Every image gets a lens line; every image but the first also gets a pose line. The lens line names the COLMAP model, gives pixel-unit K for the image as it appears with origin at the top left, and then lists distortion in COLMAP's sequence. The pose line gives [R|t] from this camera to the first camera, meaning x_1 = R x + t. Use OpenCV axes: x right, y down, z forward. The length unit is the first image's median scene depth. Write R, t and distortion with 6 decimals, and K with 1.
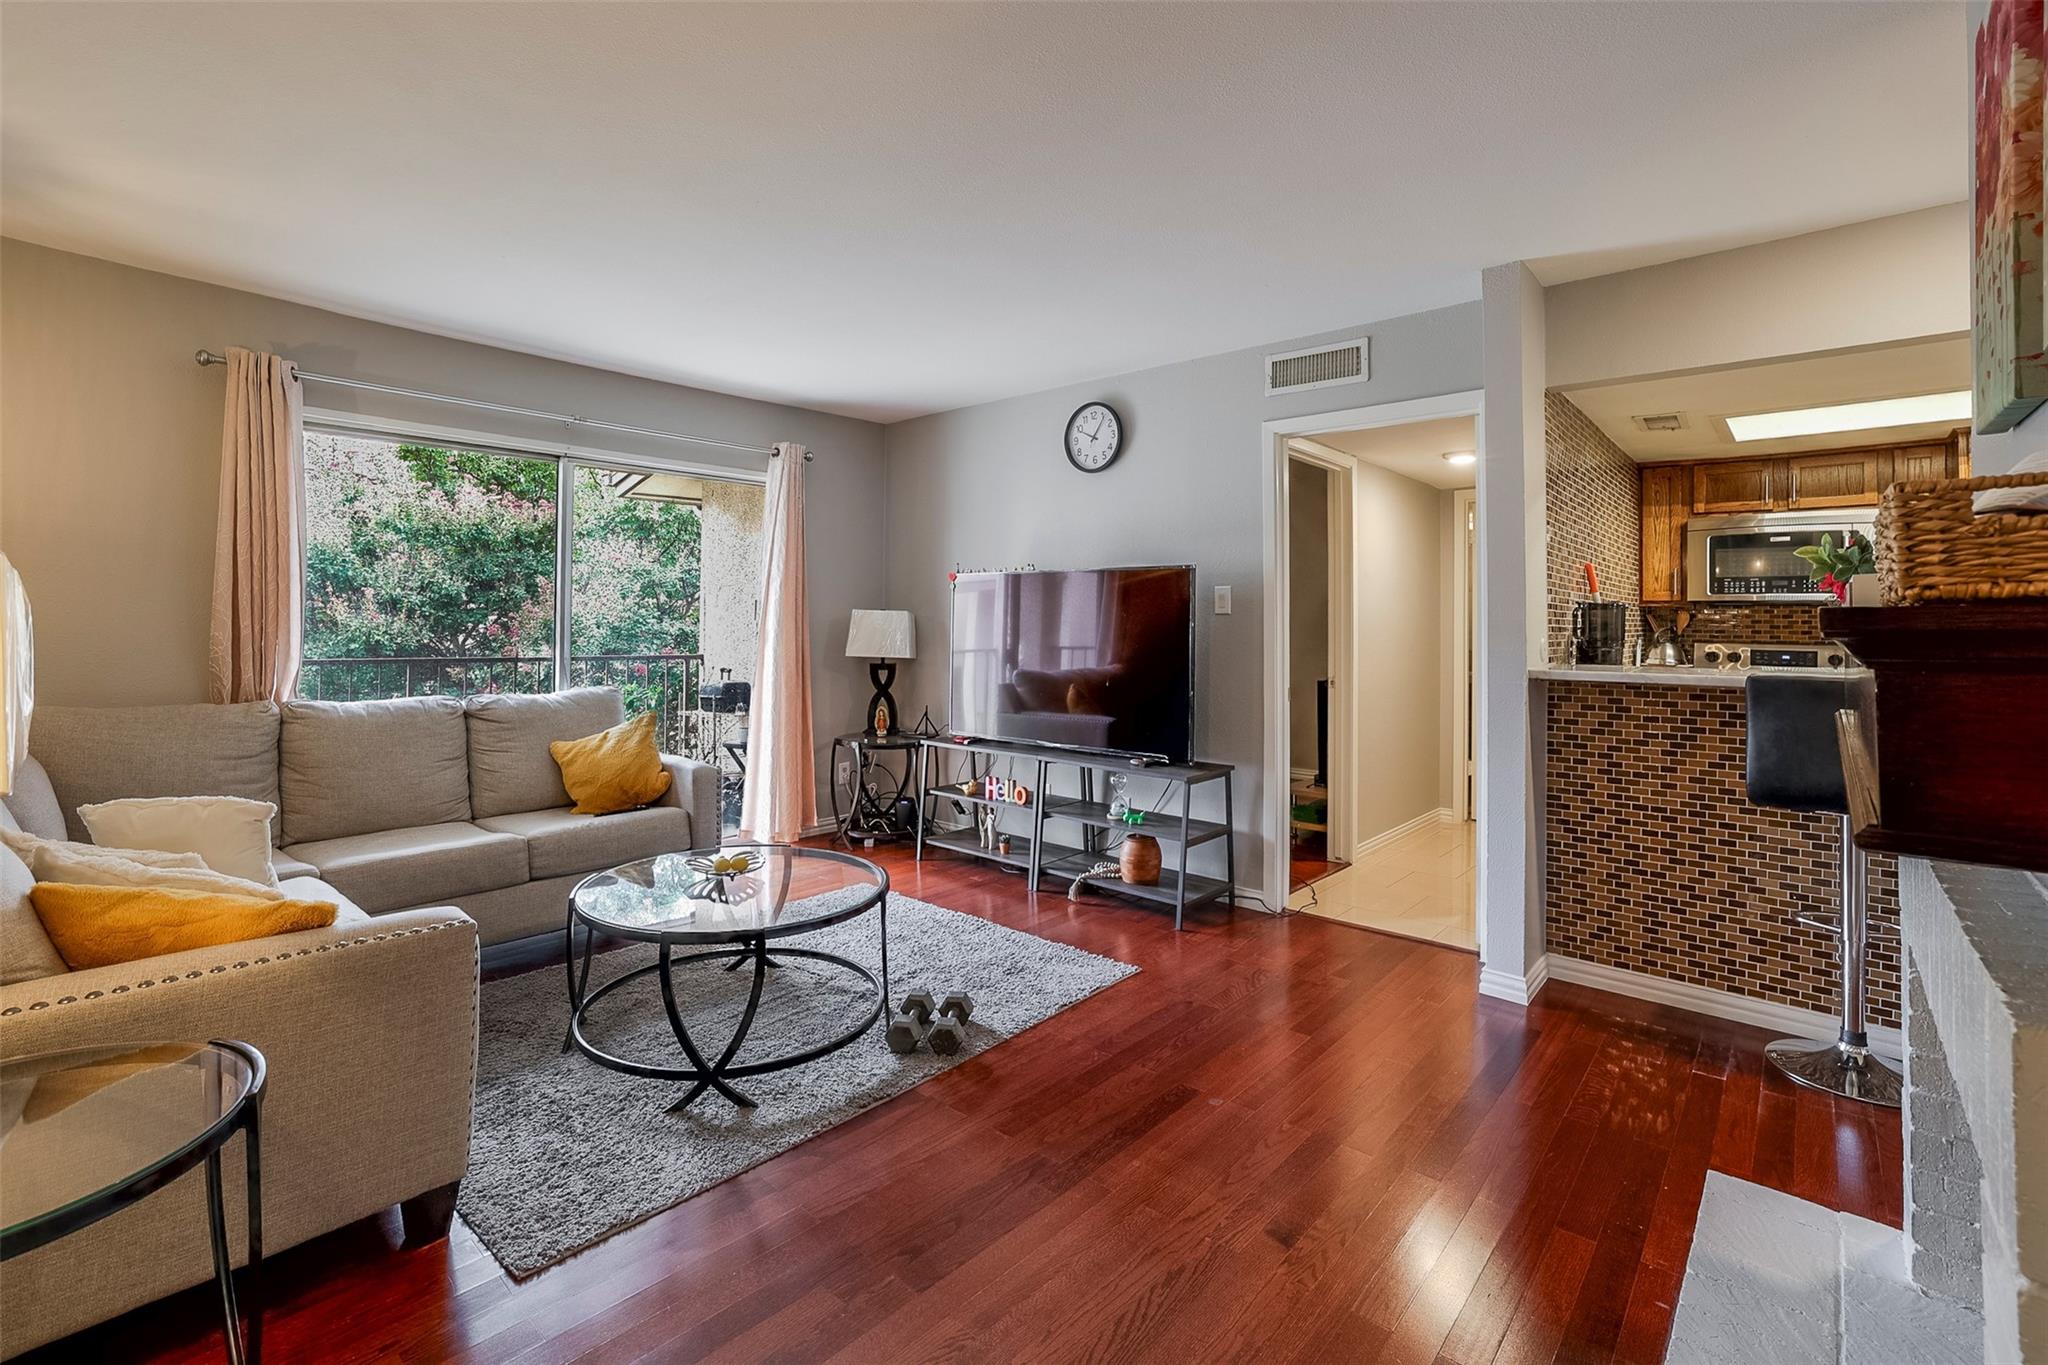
lens RADIAL K [[914.4, 0, 1025.4], [0, 914.4, 628.5], [0, 0, 1]] dist [-0.001190, -0.000056]
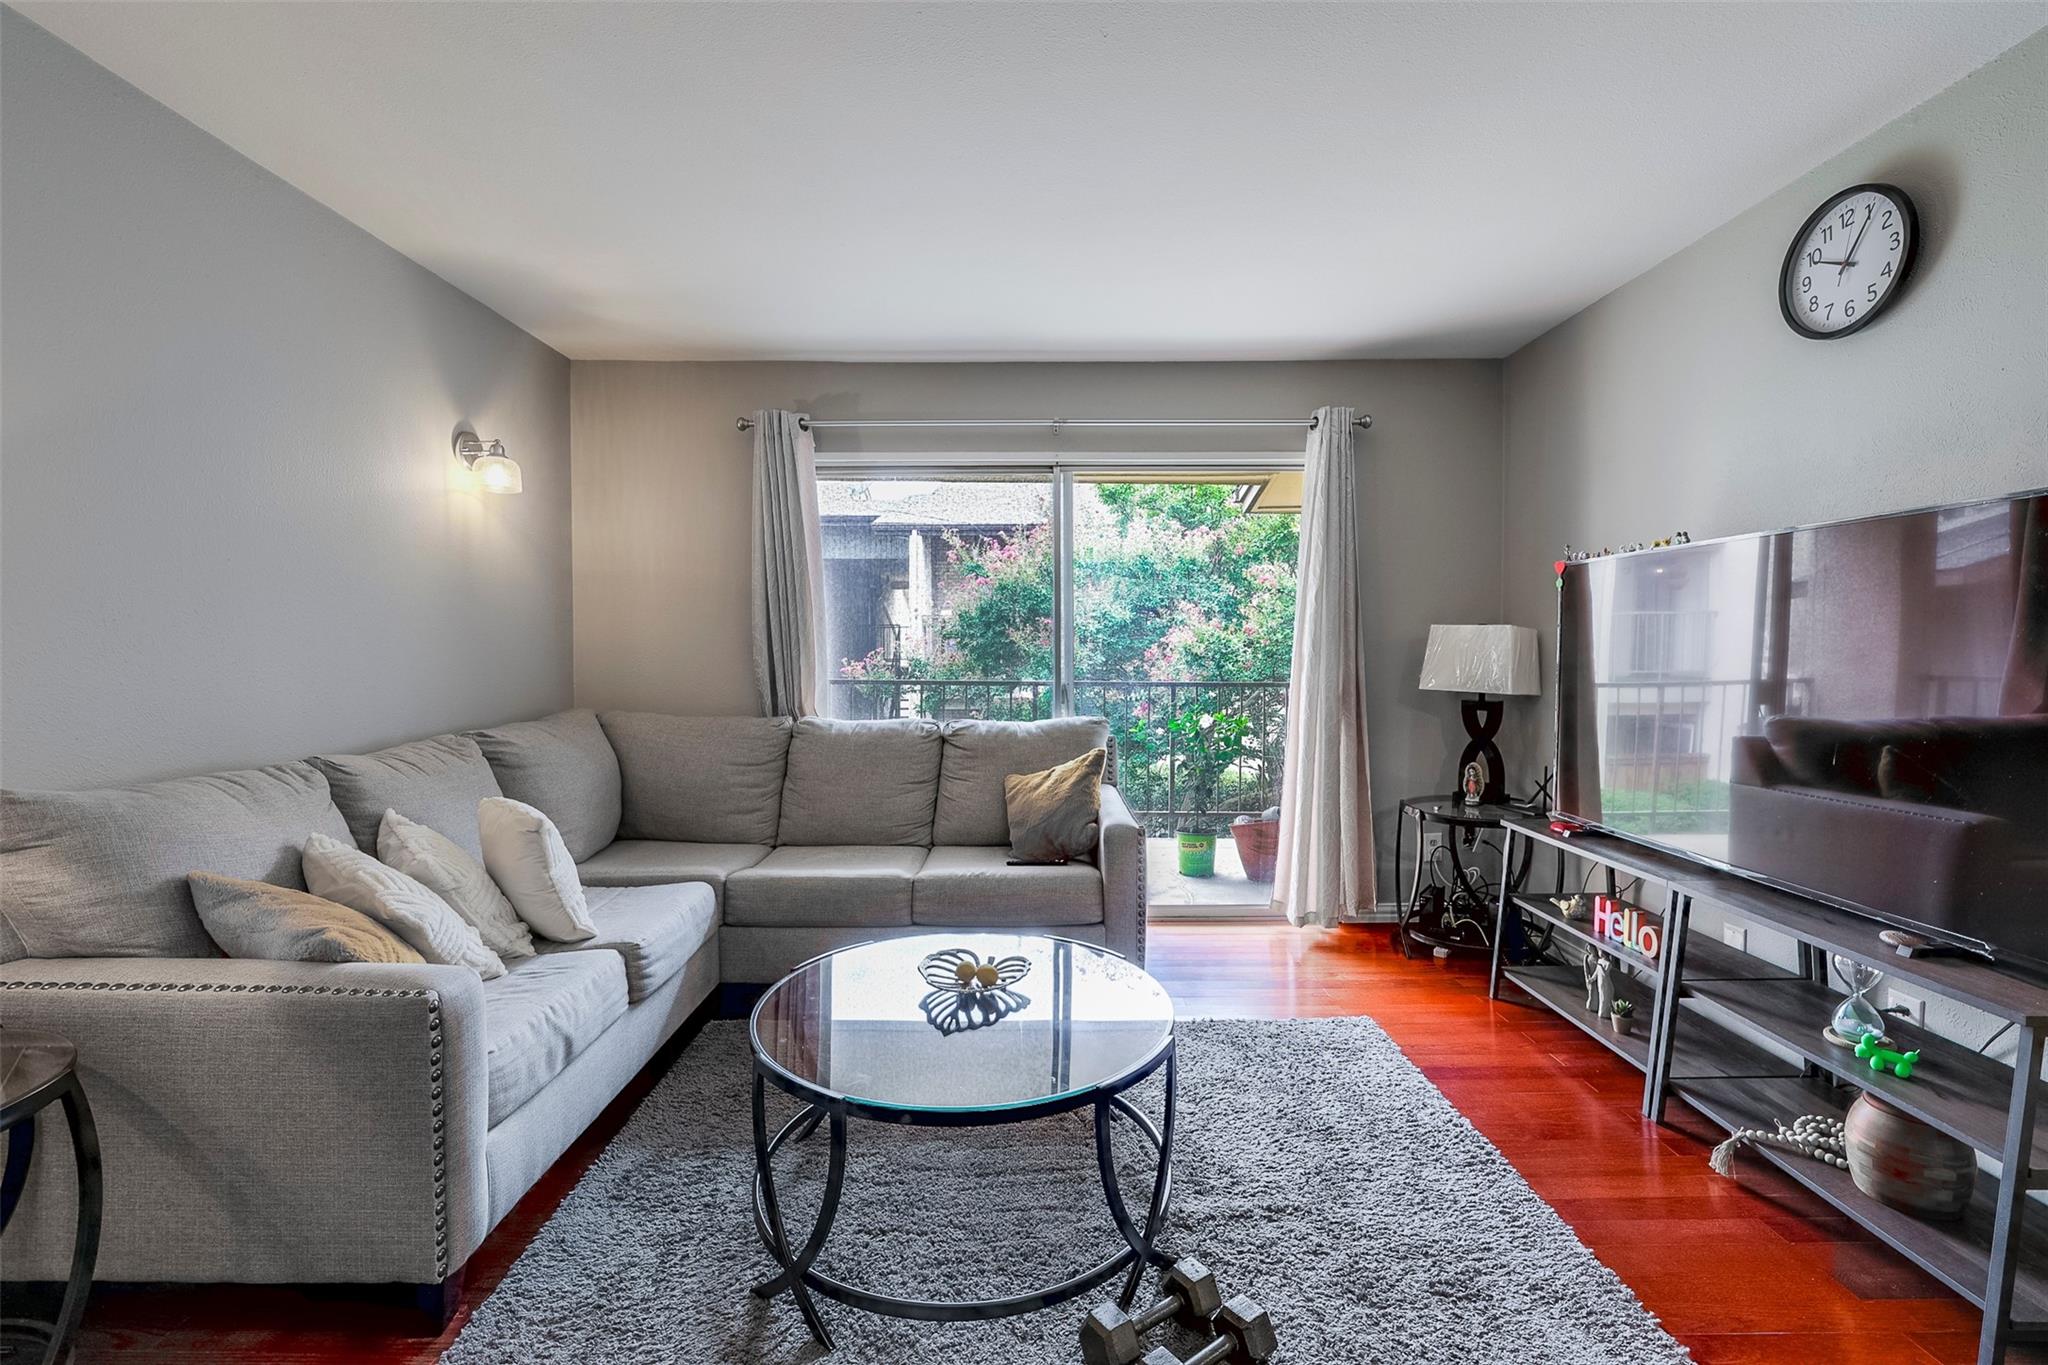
lens RADIAL K [[892.9, 0, 1024.0], [0, 892.9, 682.5], [0, 0, 1]] dist [-0.043393, 0.019388]
pose [[0.659989, 0.018980, -0.751035, 0.142154], [0.003593, 0.999590, 0.028419, 0.004520], [0.751266, -0.021455, 0.659650, 0.349864]]
